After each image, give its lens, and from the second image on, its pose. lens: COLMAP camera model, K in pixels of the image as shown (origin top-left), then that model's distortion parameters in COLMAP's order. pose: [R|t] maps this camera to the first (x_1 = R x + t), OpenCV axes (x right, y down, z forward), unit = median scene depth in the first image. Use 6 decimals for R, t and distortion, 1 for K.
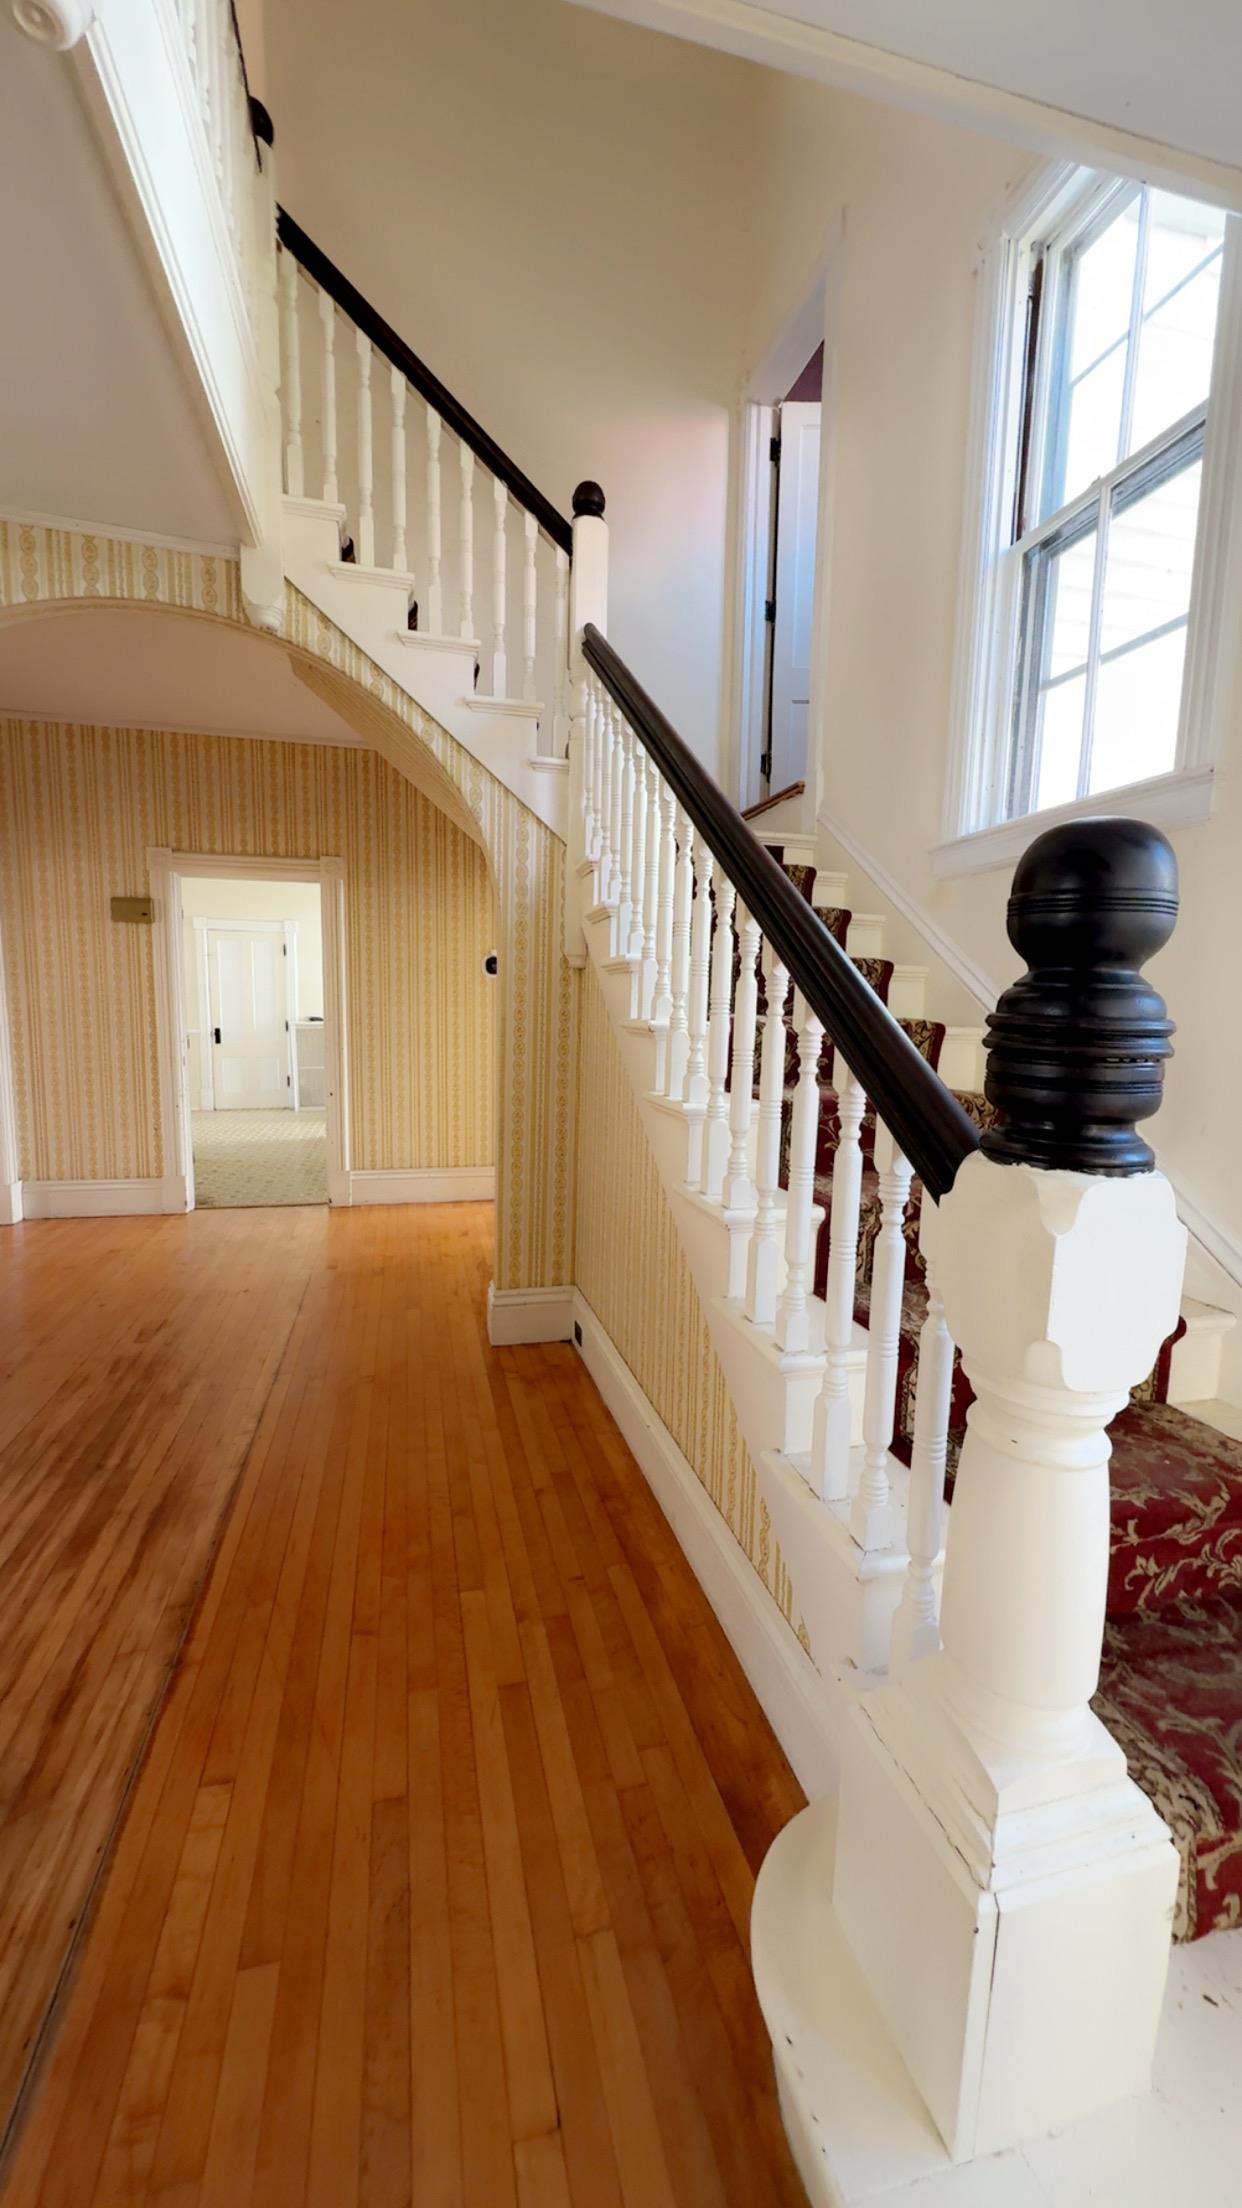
lens RADIAL K [[828.7, 0, 618.2], [0, 828.7, 1103.8], [0, 0, 1]] dist [-0.001119, 0.000030]
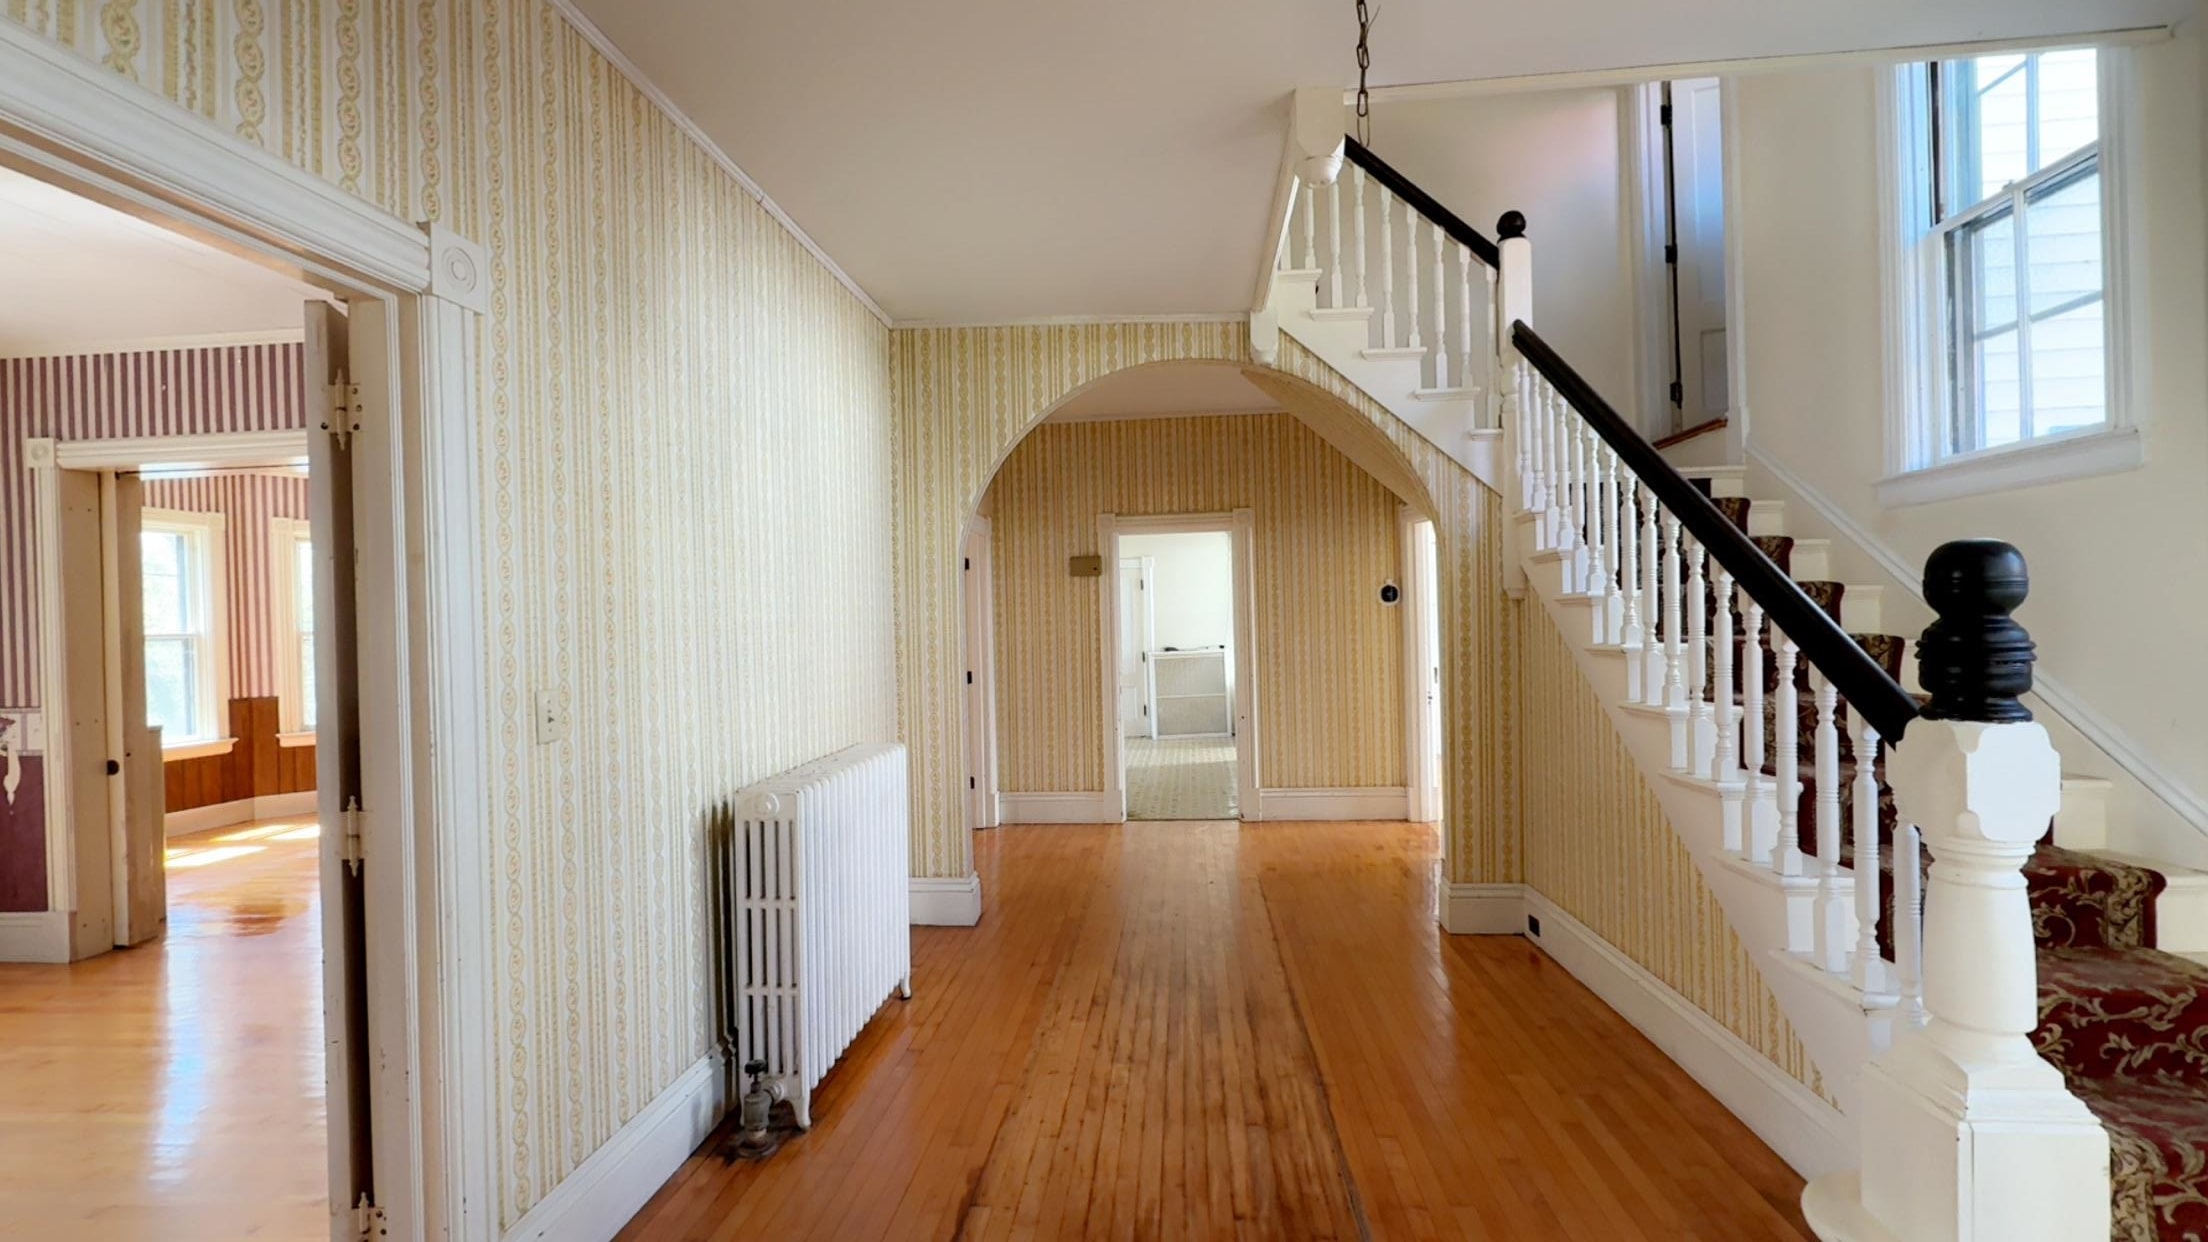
lens RADIAL K [[961.6, 0, 1105.8], [0, 961.6, 625.9], [0, 0, 1]] dist [0.000625, 0.000531]
pose [[0.944464, -0.042889, -0.325803, -0.174912], [0.004246, 0.992956, -0.118405, 0.033203], [0.328586, 0.110446, 0.937994, -0.503351]]
